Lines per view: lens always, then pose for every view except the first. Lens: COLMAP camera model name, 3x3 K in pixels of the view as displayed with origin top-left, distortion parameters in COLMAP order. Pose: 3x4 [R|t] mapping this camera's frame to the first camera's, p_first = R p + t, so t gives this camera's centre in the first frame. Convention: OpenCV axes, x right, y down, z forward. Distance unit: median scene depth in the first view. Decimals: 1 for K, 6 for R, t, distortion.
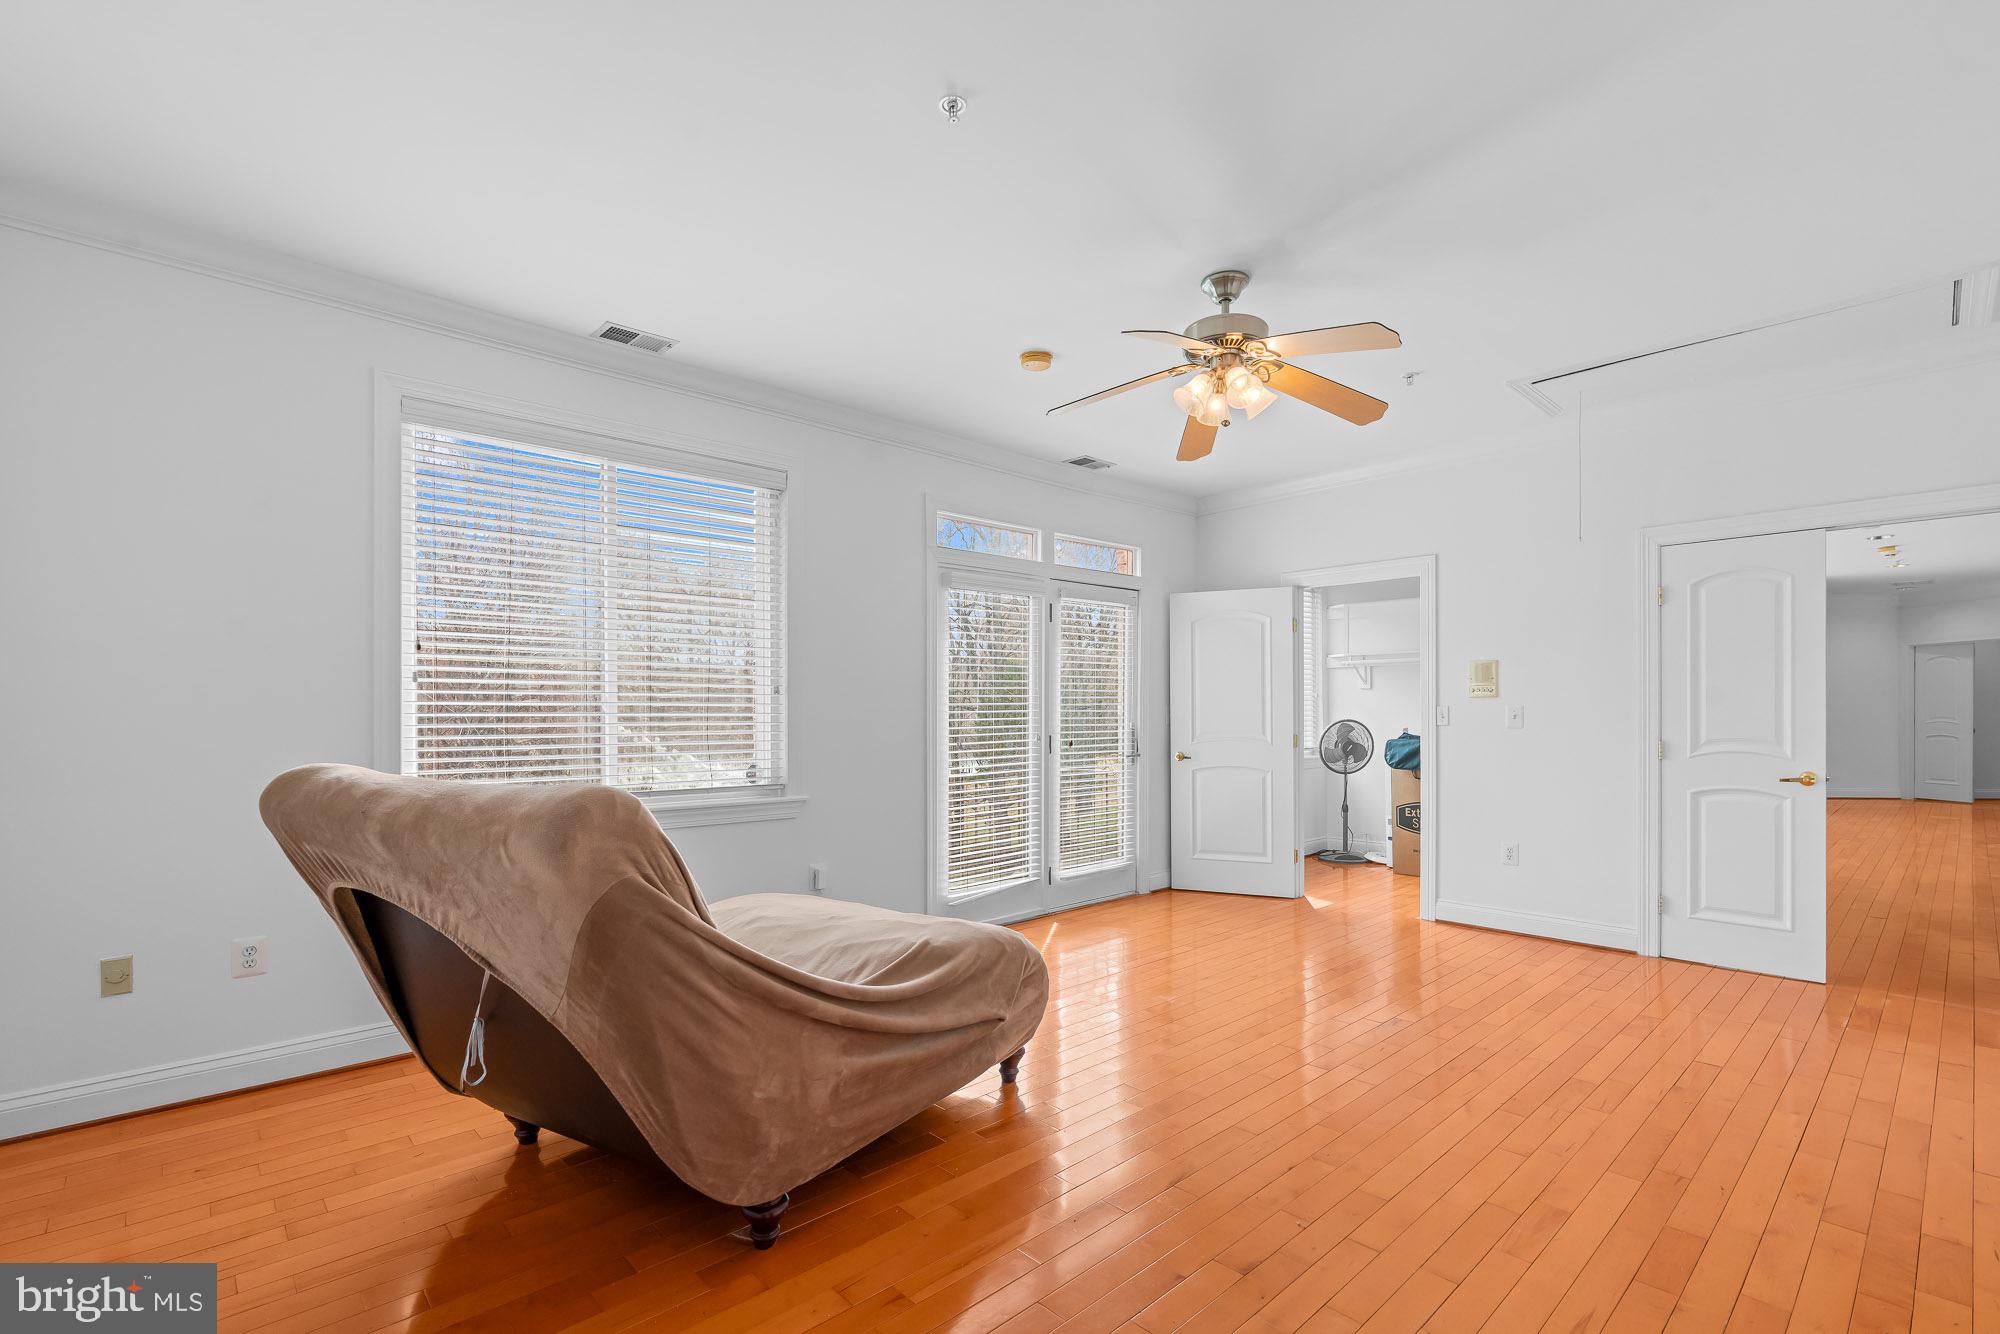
lens RADIAL K [[901.2, 0, 1000.0], [0, 901.2, 667.0], [0, 0, 1]] dist [-0.003163, 0.000632]
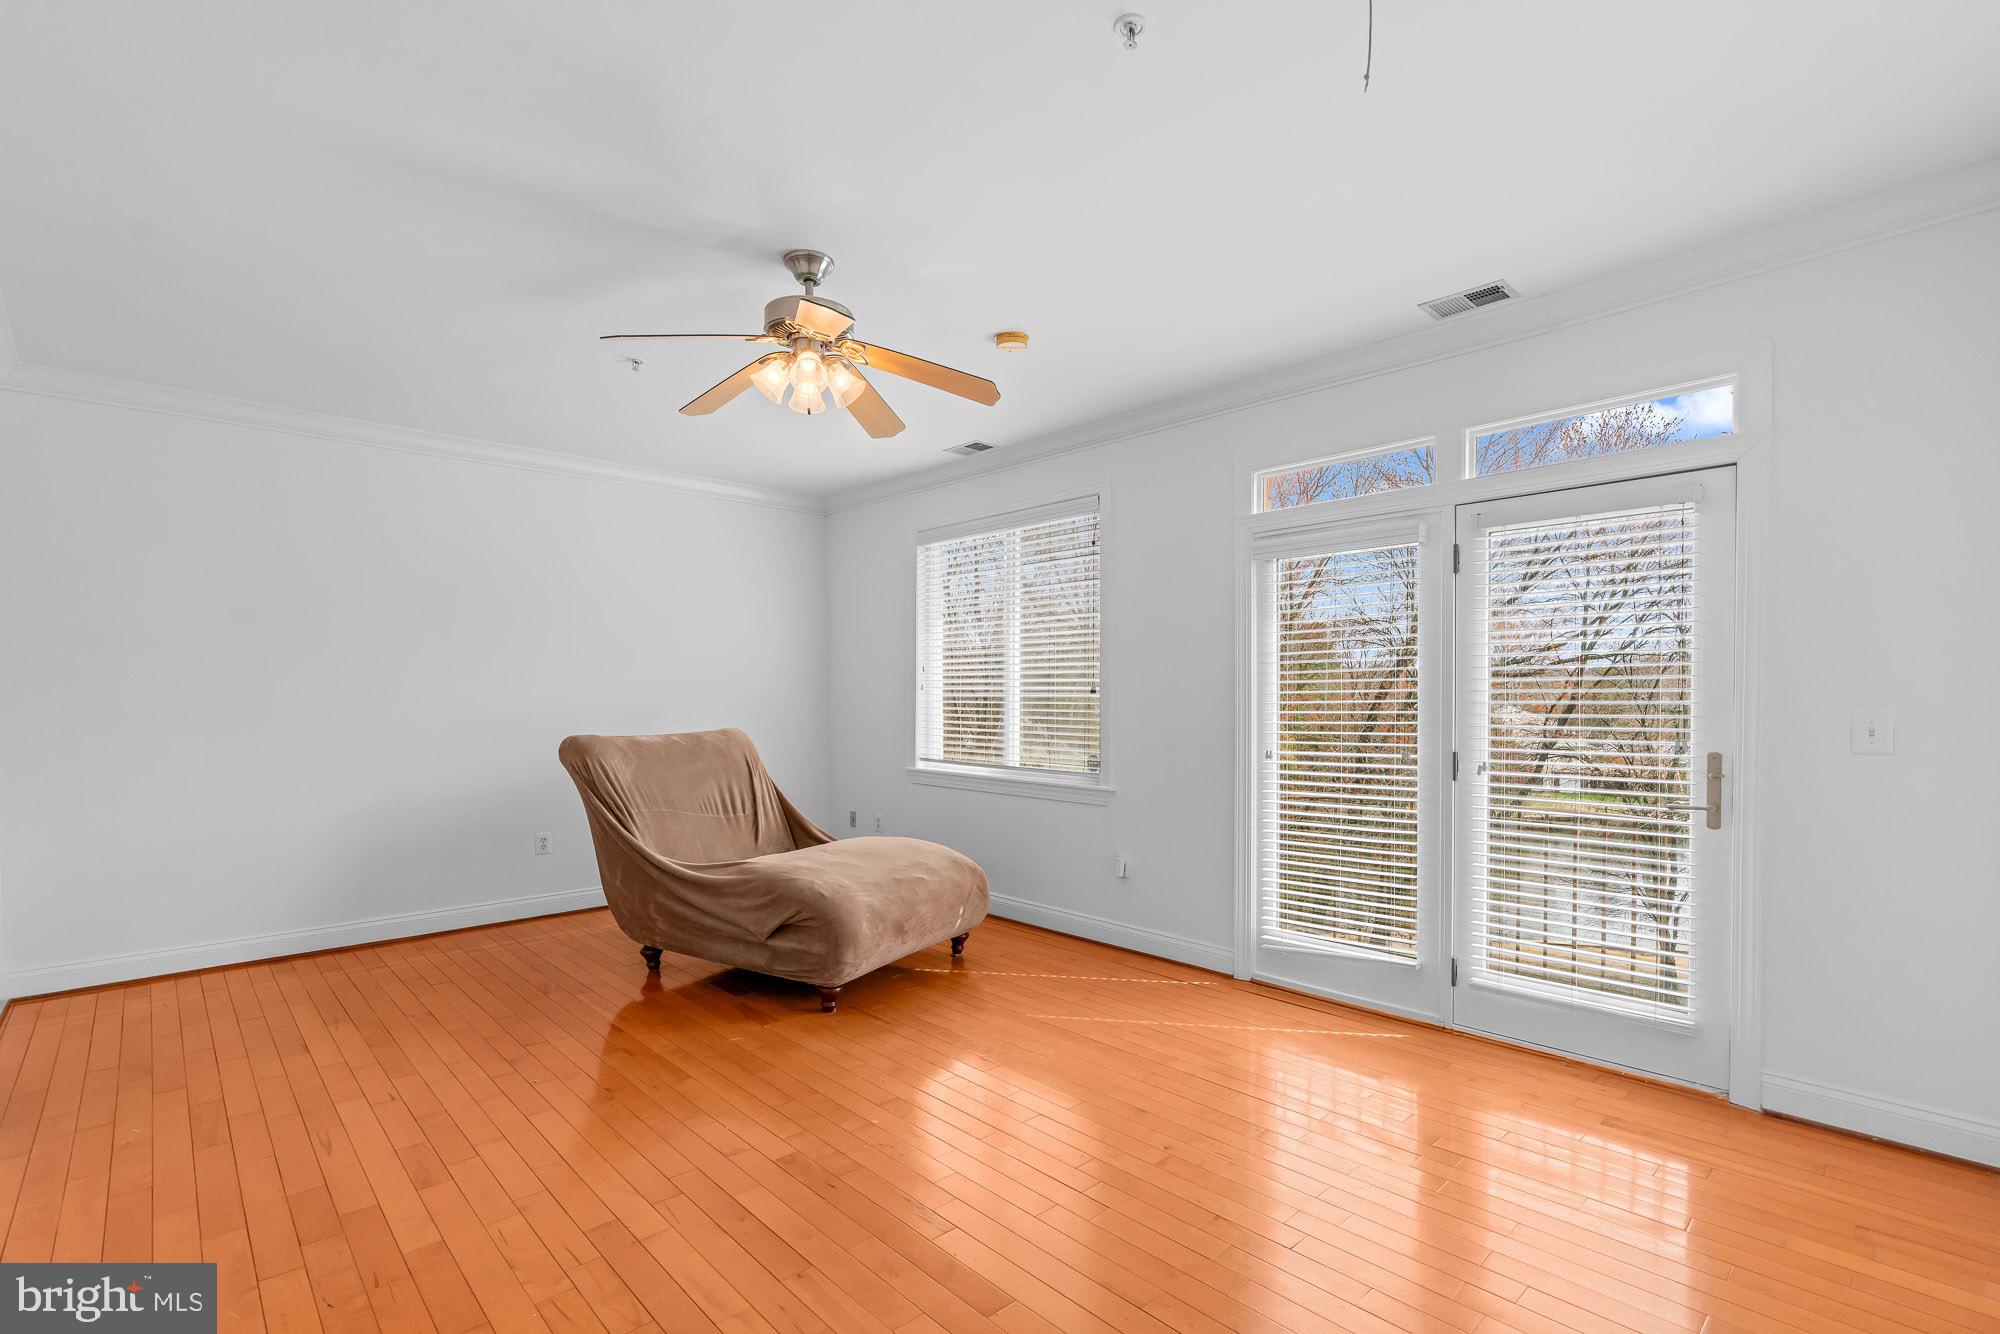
lens RADIAL K [[901.2, 0, 1000.0], [0, 901.2, 667.0], [0, 0, 1]] dist [-0.003163, 0.000632]
pose [[0.011716, -0.039829, -0.999138, 0.696691], [0.034876, 0.998615, -0.039399, 0.029949], [0.999323, -0.034384, 0.013089, 0.675386]]
